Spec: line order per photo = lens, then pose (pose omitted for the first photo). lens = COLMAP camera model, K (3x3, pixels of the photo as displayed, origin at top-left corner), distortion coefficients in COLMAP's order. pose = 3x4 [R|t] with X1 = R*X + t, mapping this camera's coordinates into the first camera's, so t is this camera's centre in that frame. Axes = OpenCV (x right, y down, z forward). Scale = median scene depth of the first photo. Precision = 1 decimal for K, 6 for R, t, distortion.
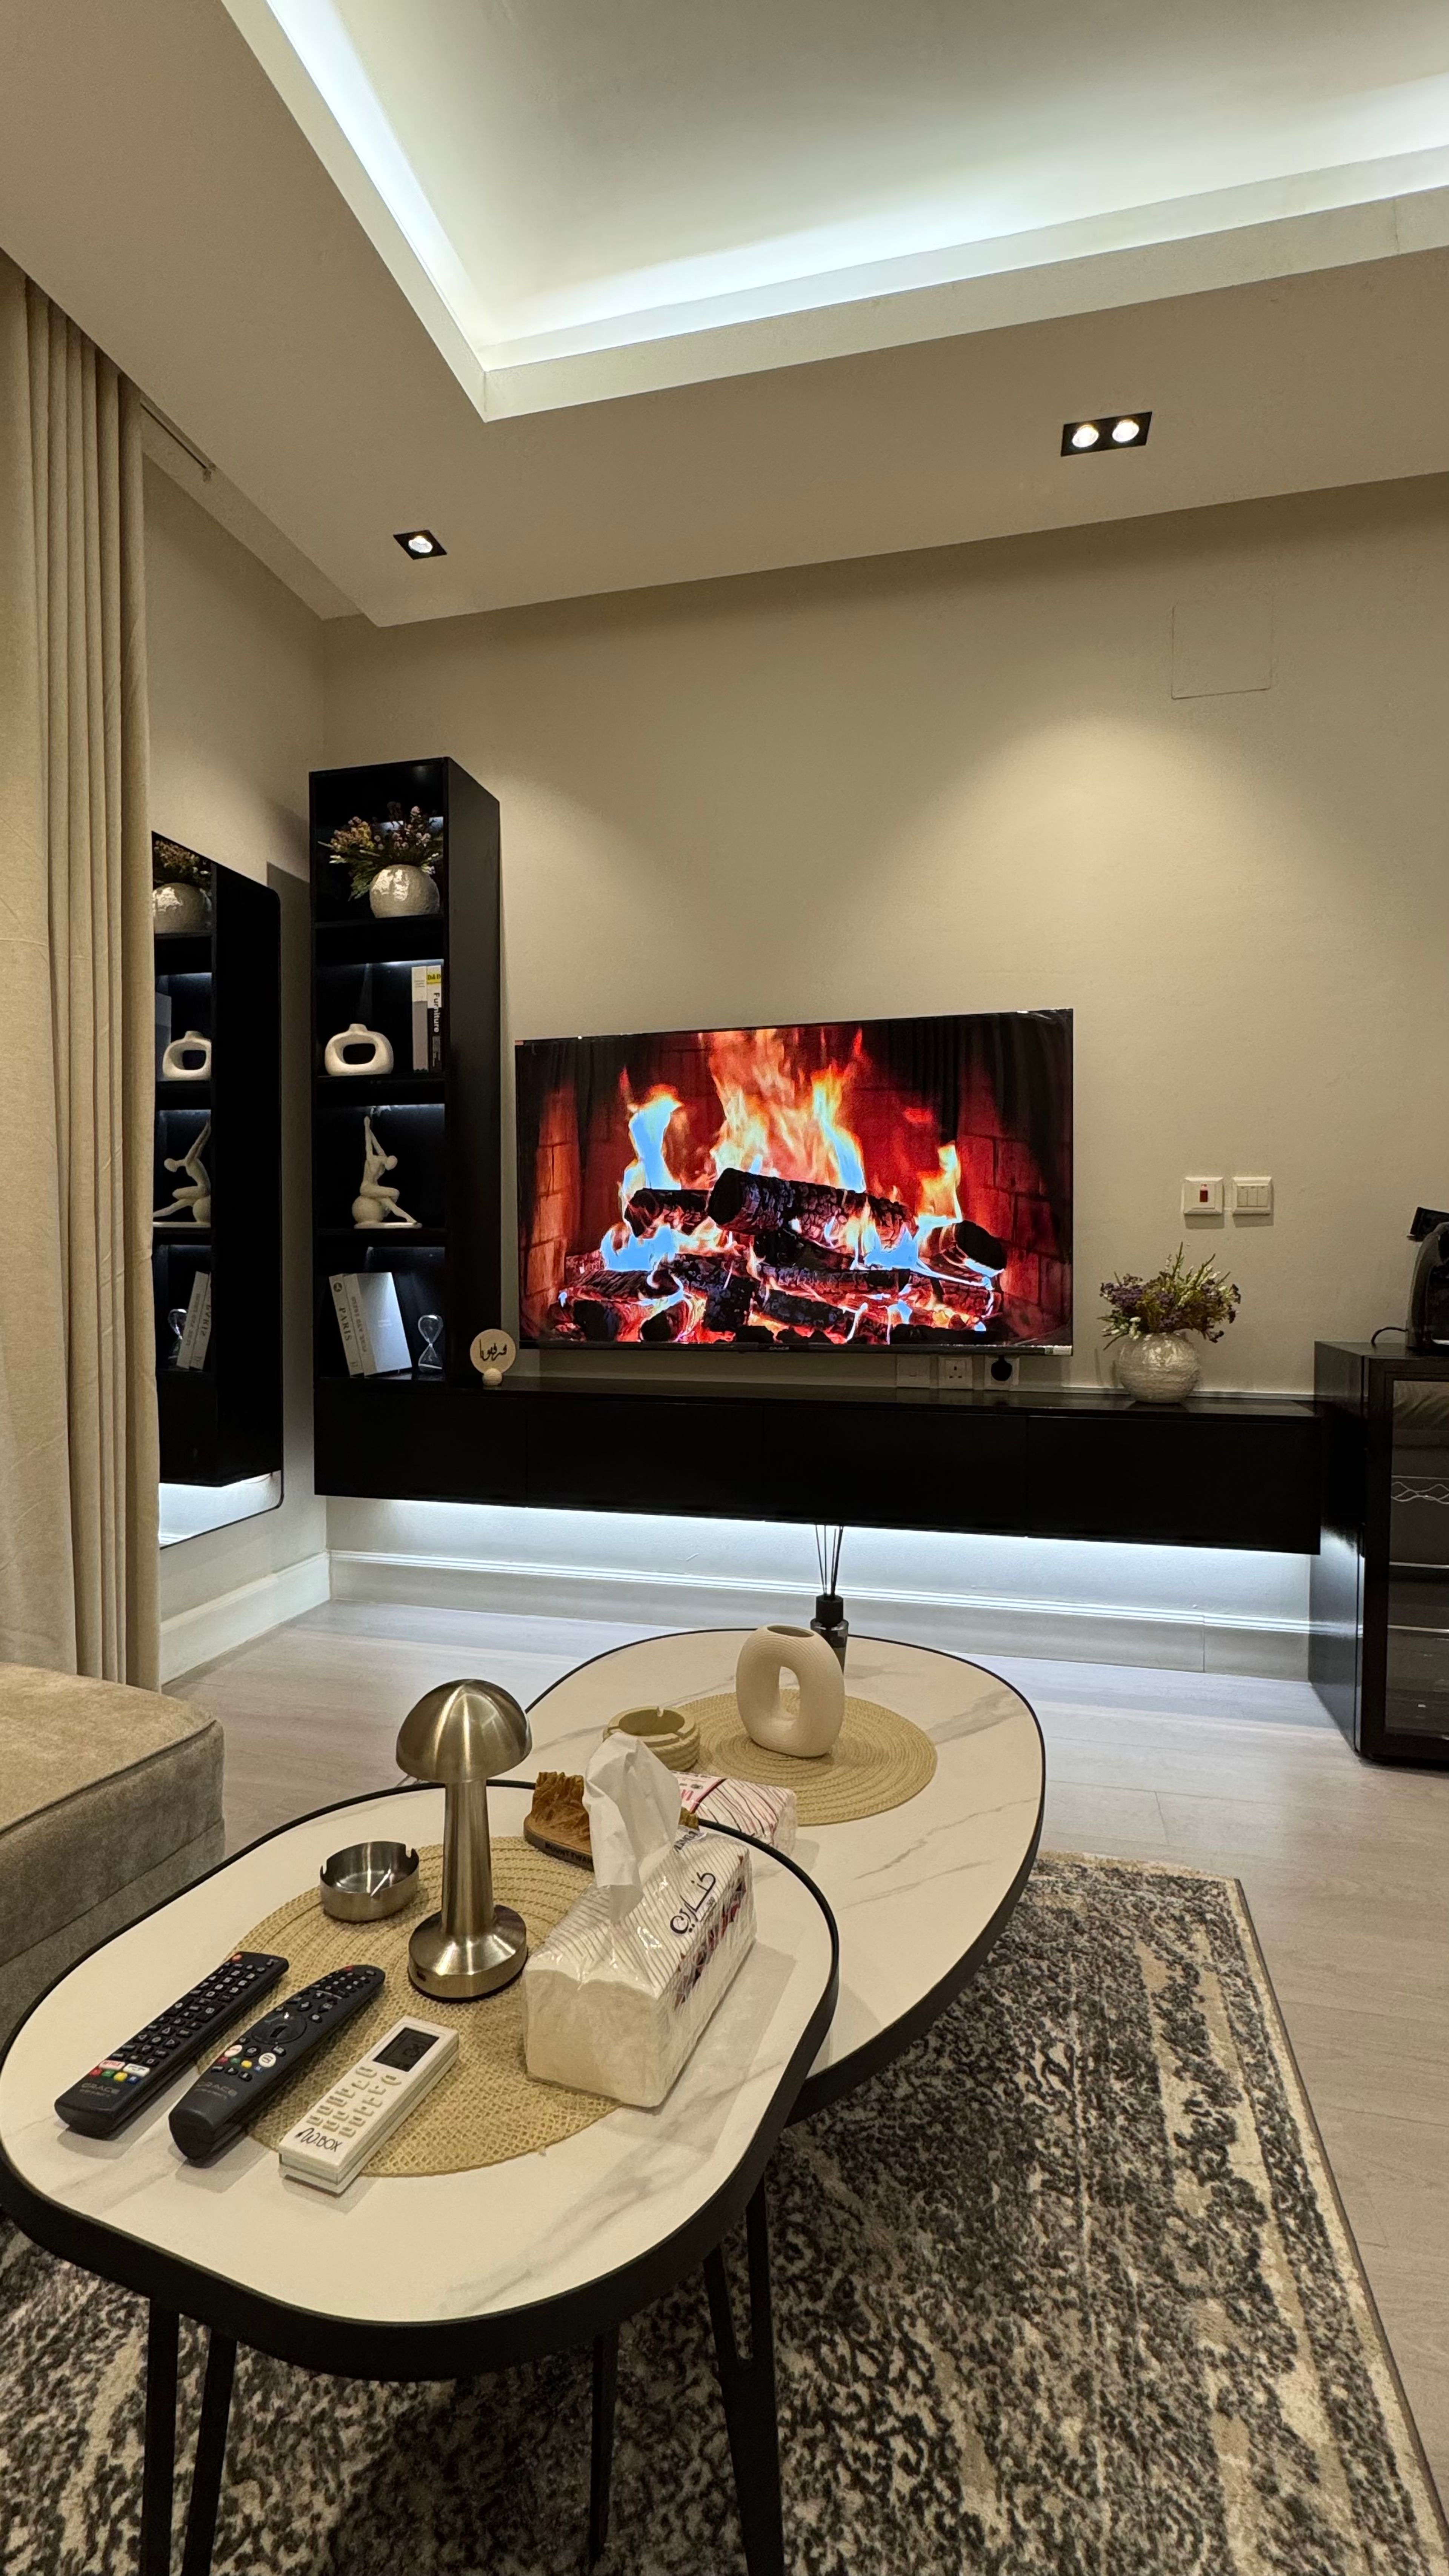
lens RADIAL K [[1146.0, 0, 723.3], [0, 1146.0, 1271.0], [0, 0, 1]] dist [0.022257, 0.000809]
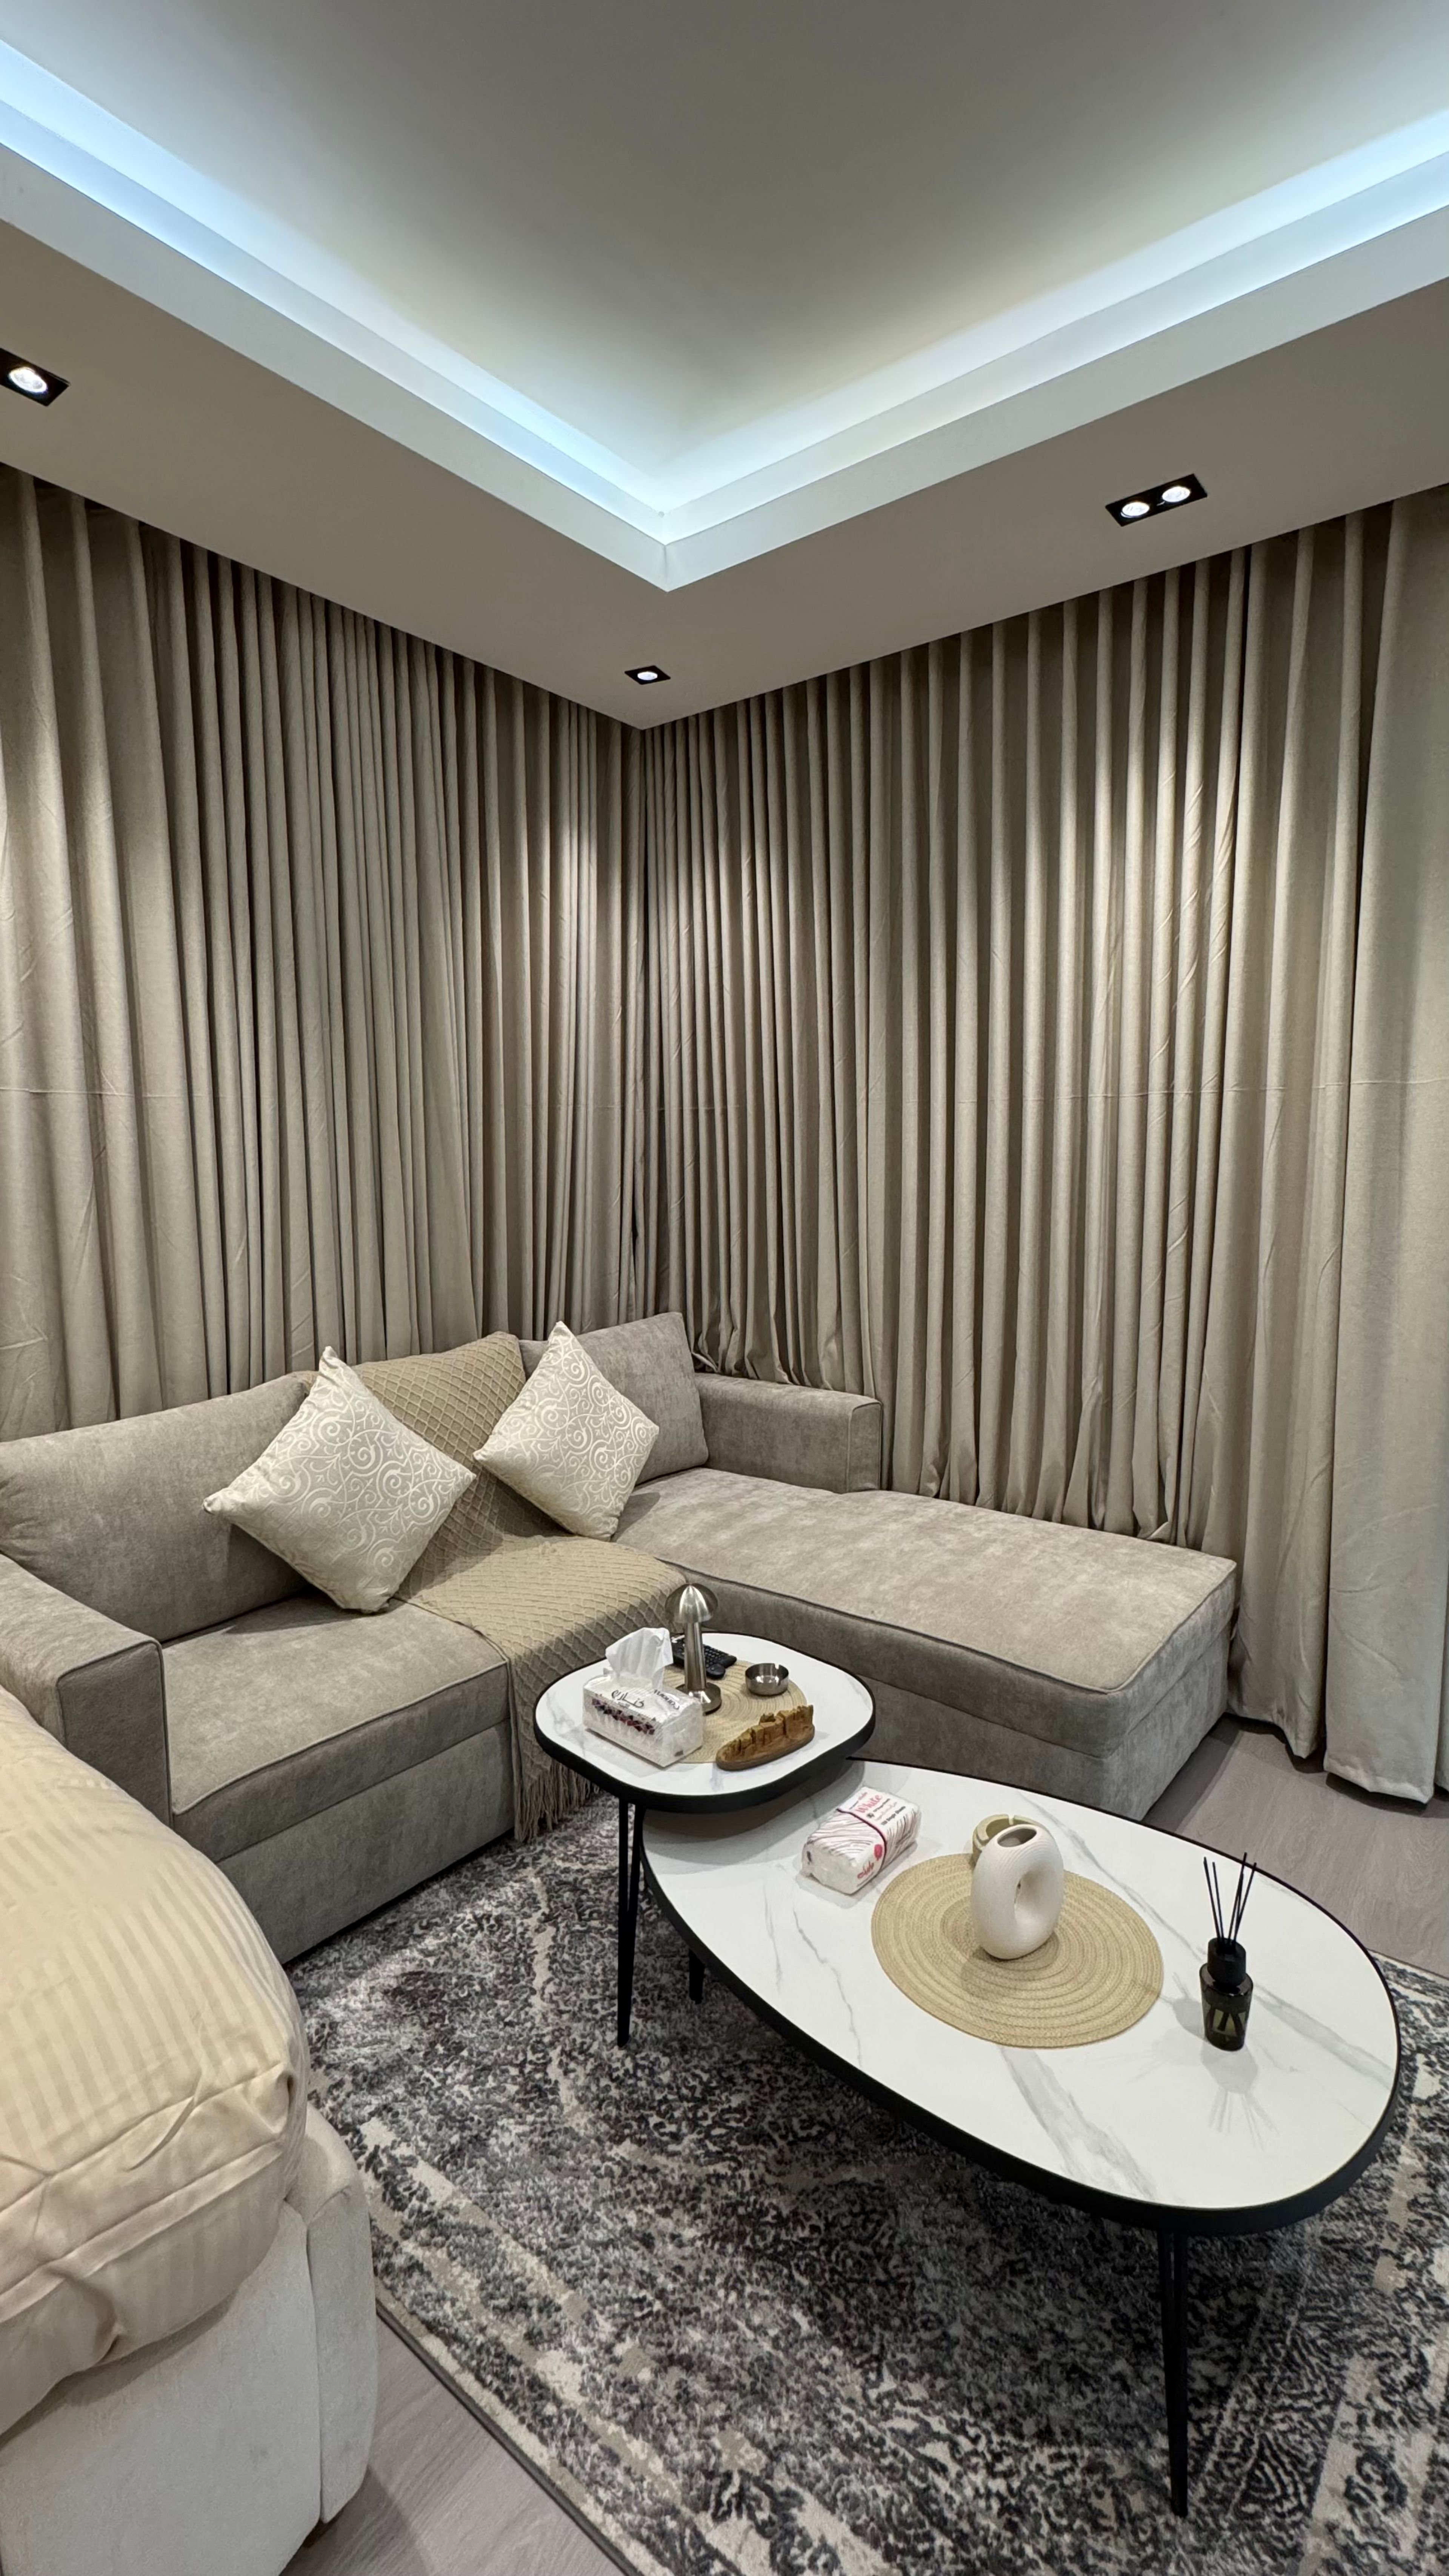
lens RADIAL K [[1146.0, 0, 707.5], [0, 1146.0, 1293.4], [0, 0, 1]] dist [0.022257, 0.000809]
pose [[-0.409017, 0.099118, -0.907128, 1.423823], [-0.012608, 0.993375, 0.114227, -0.365381], [0.912440, 0.058157, -0.405057, 1.539362]]
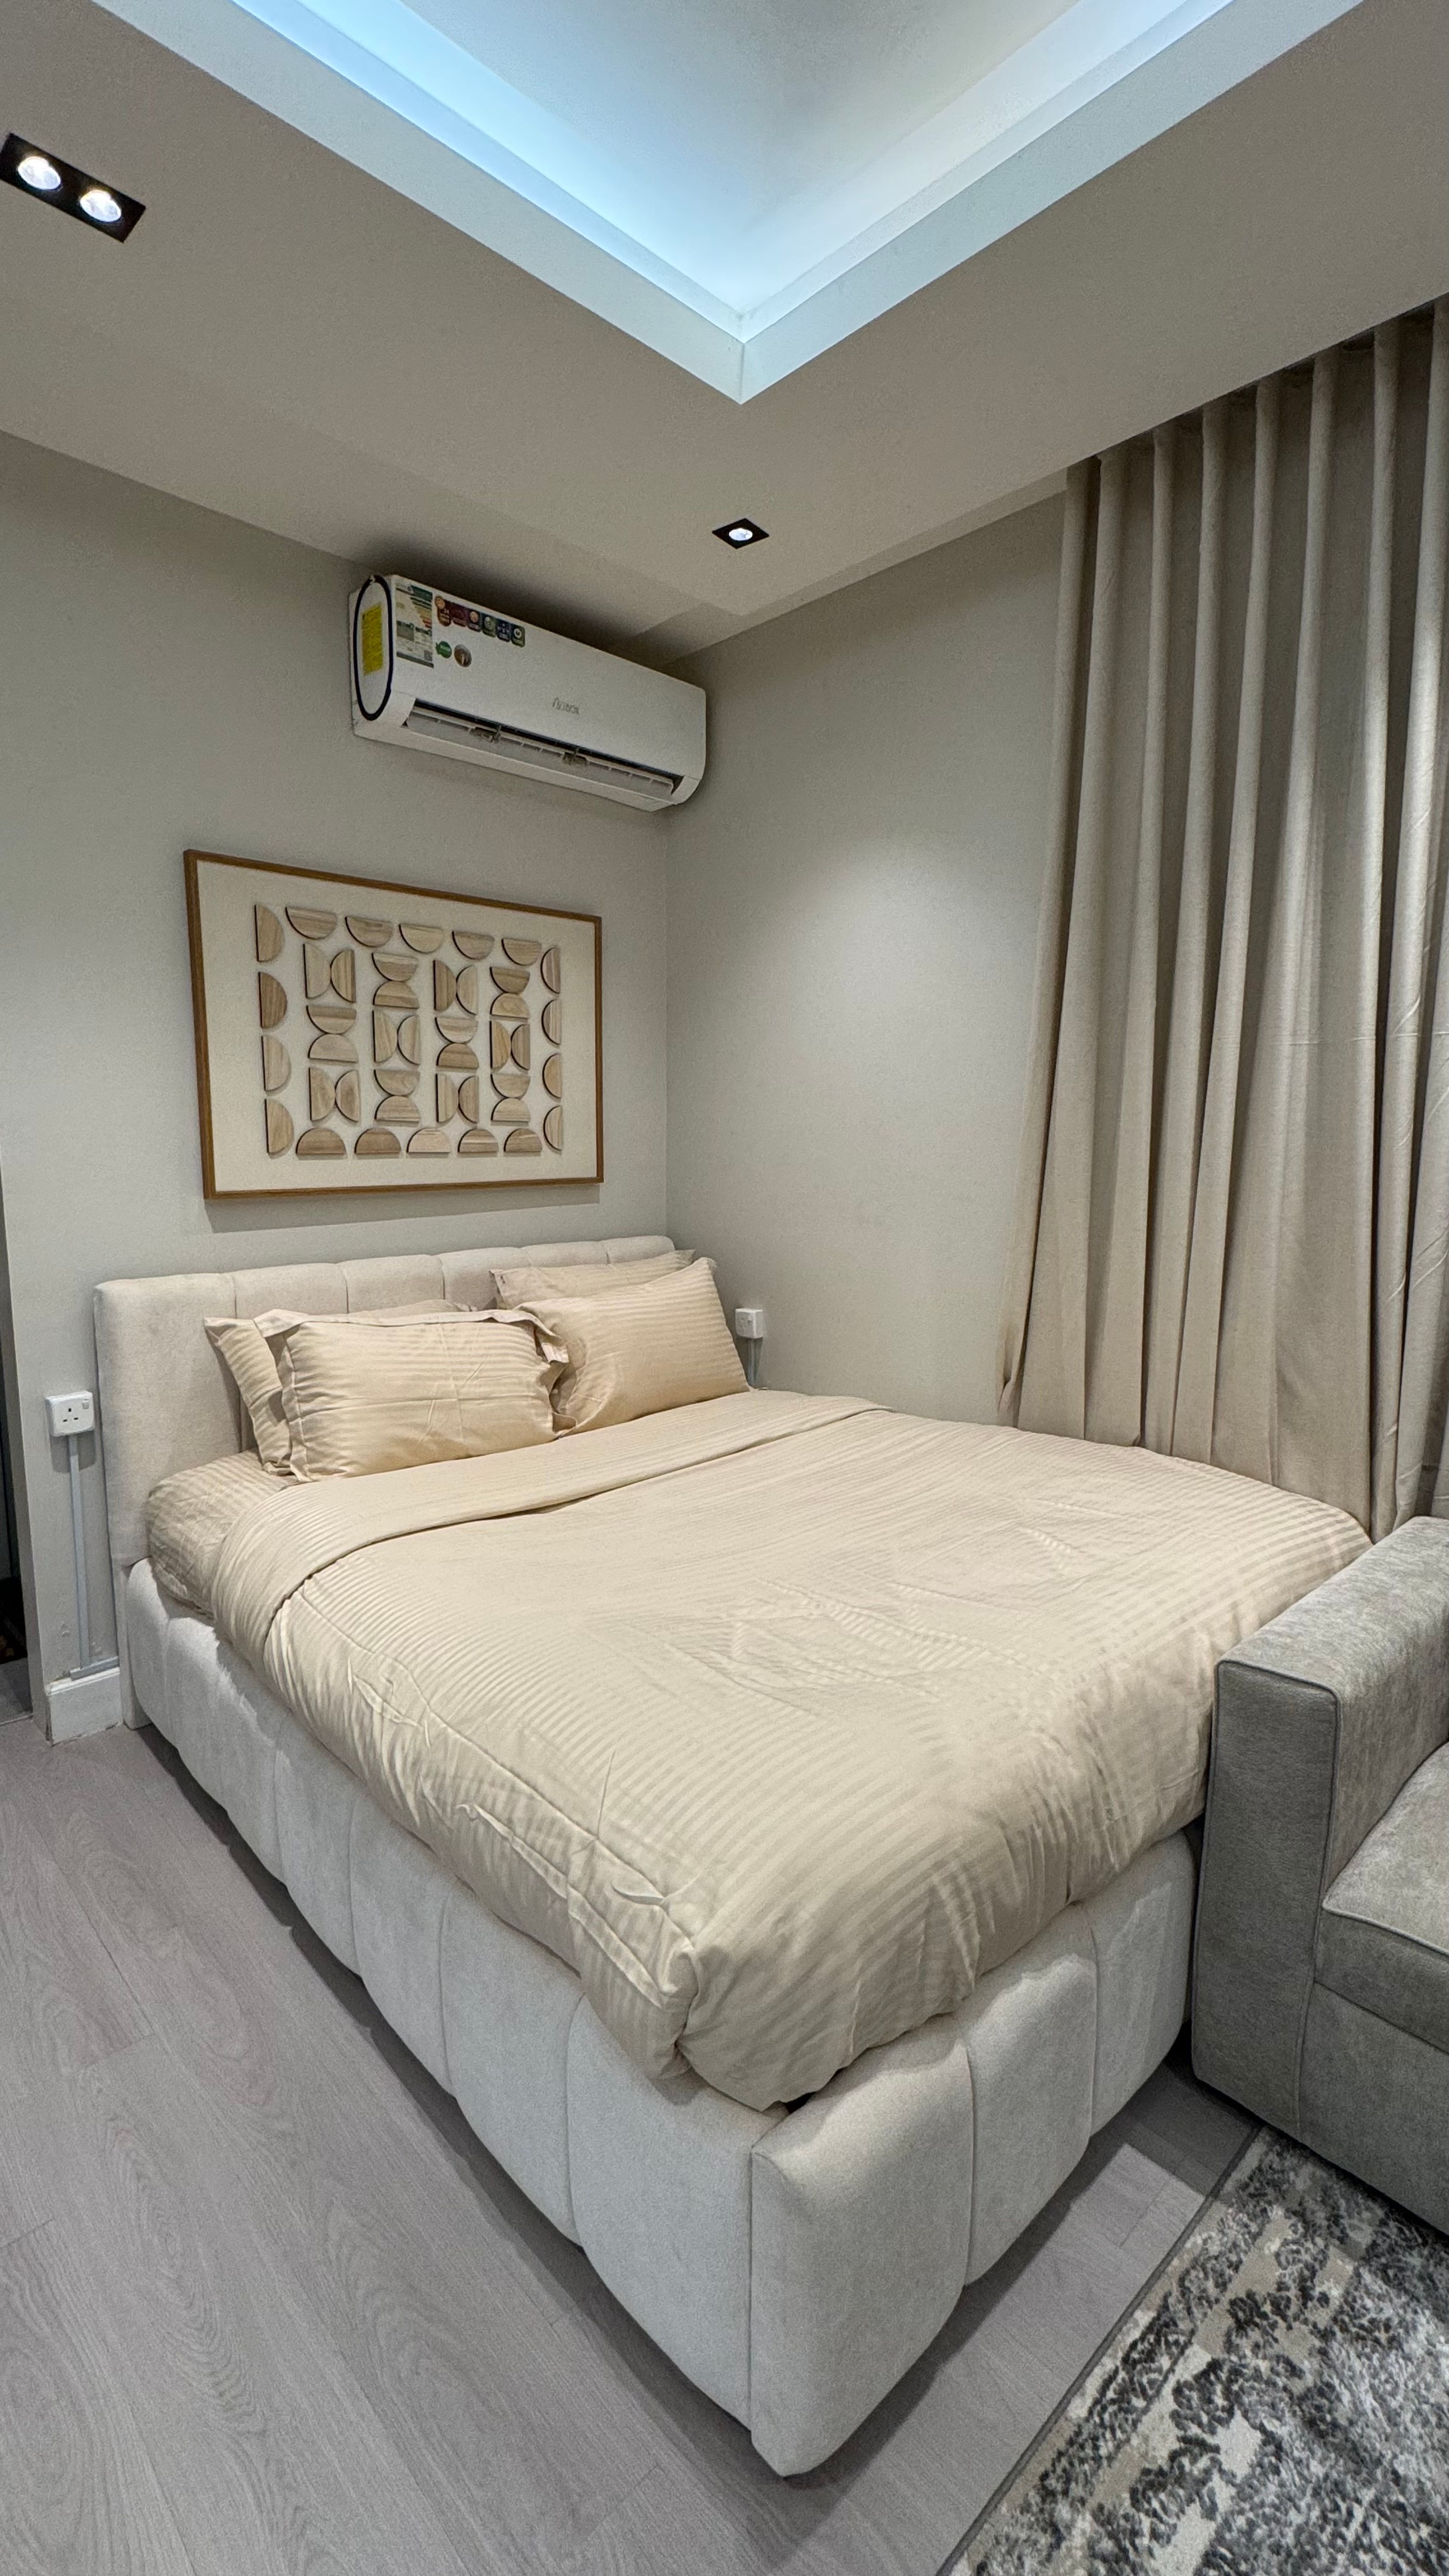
lens RADIAL K [[1146.0, 0, 699.0], [0, 1146.0, 1288.5], [0, 0, 1]] dist [0.022257, 0.000809]
pose [[-0.849025, -0.066579, 0.524140, 0.262957], [0.015565, 0.988446, 0.150771, -0.355655], [-0.528123, 0.136167, -0.838179, 1.648762]]
